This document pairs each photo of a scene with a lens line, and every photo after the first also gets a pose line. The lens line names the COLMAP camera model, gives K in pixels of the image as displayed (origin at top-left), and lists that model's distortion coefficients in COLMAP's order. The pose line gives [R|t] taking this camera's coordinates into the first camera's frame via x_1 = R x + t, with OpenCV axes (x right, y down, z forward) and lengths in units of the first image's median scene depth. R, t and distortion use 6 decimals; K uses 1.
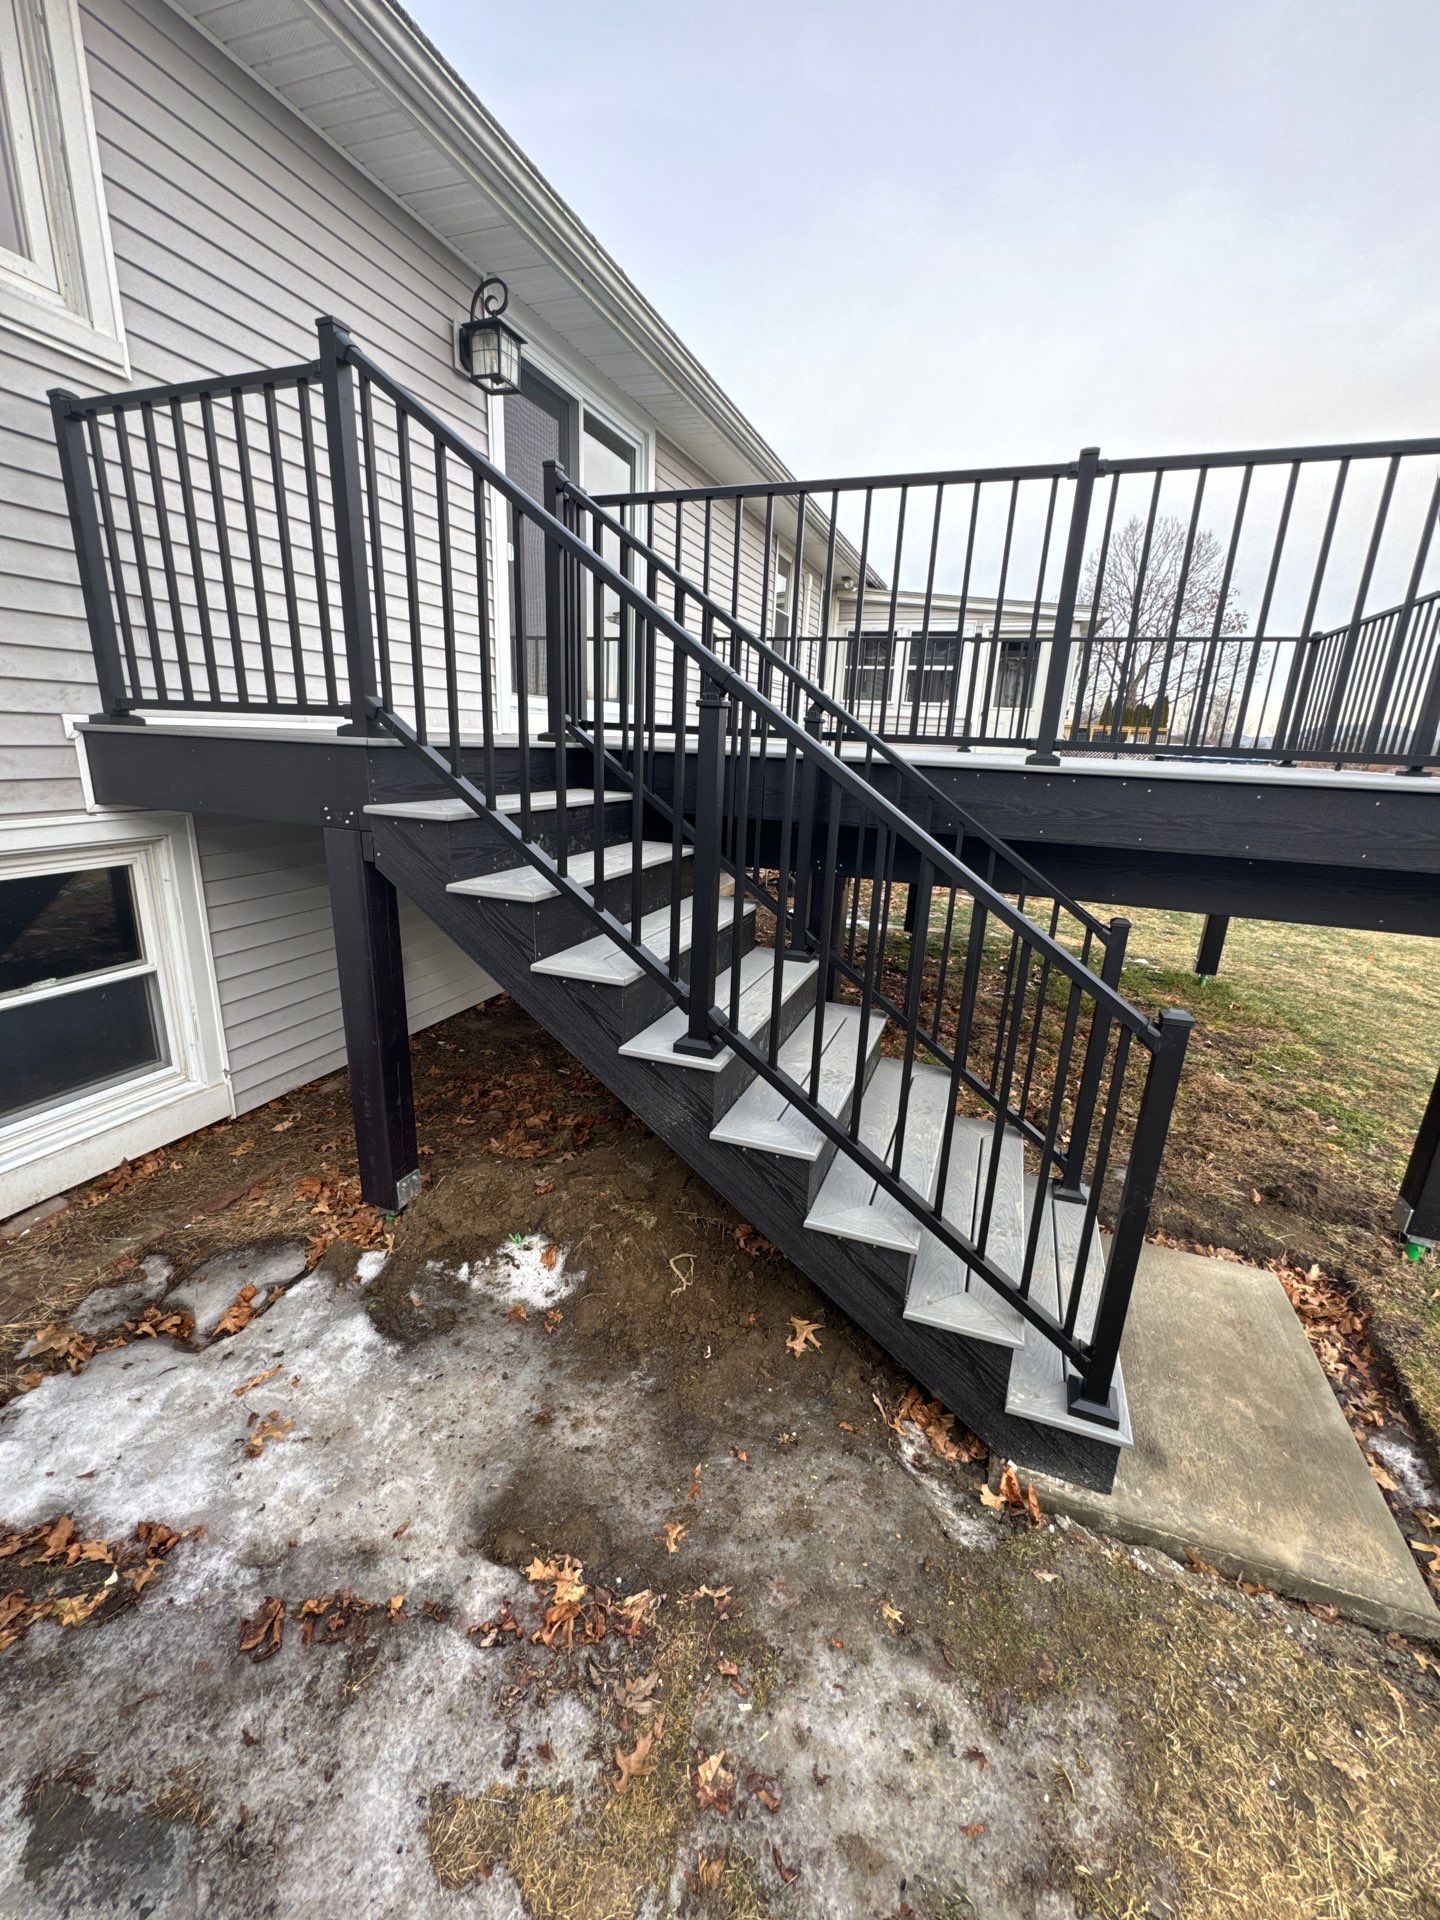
lens RADIAL K [[764.6, 0, 715.8], [0, 764.6, 963.3], [0, 0, 1]] dist [-0.005176, 0.000851]
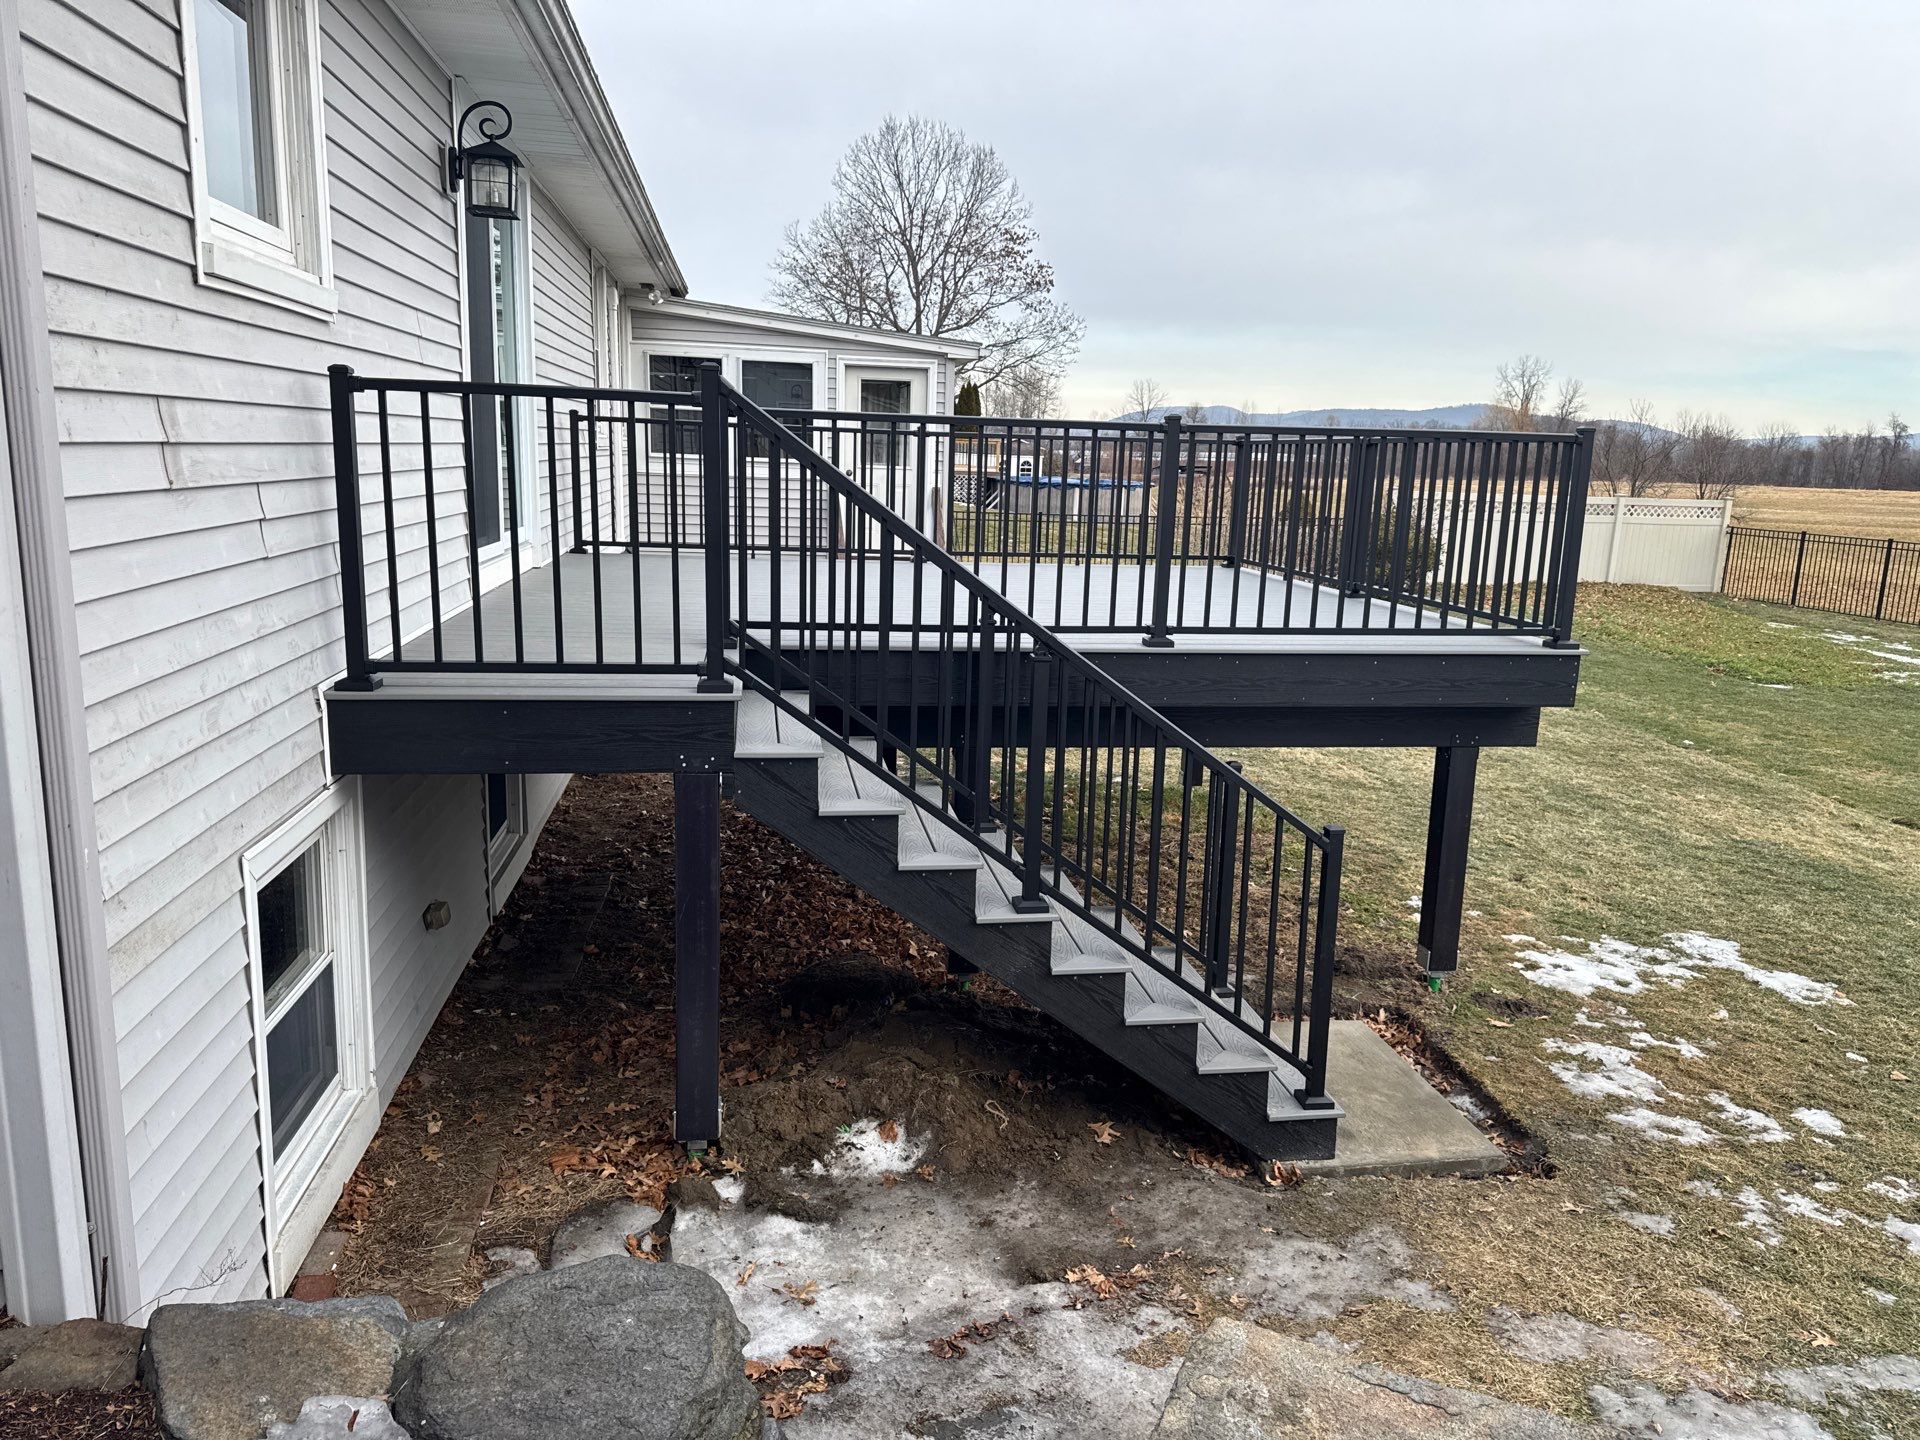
lens RADIAL K [[1351.7, 0, 962.7], [0, 1351.7, 719.1], [0, 0, 1]] dist [0.023996, -0.022345]
pose [[0.869718, -0.109101, 0.481339, -1.062398], [0.145950, 0.988497, -0.039659, -0.116057], [-0.471475, 0.104743, 0.875637, -0.868630]]
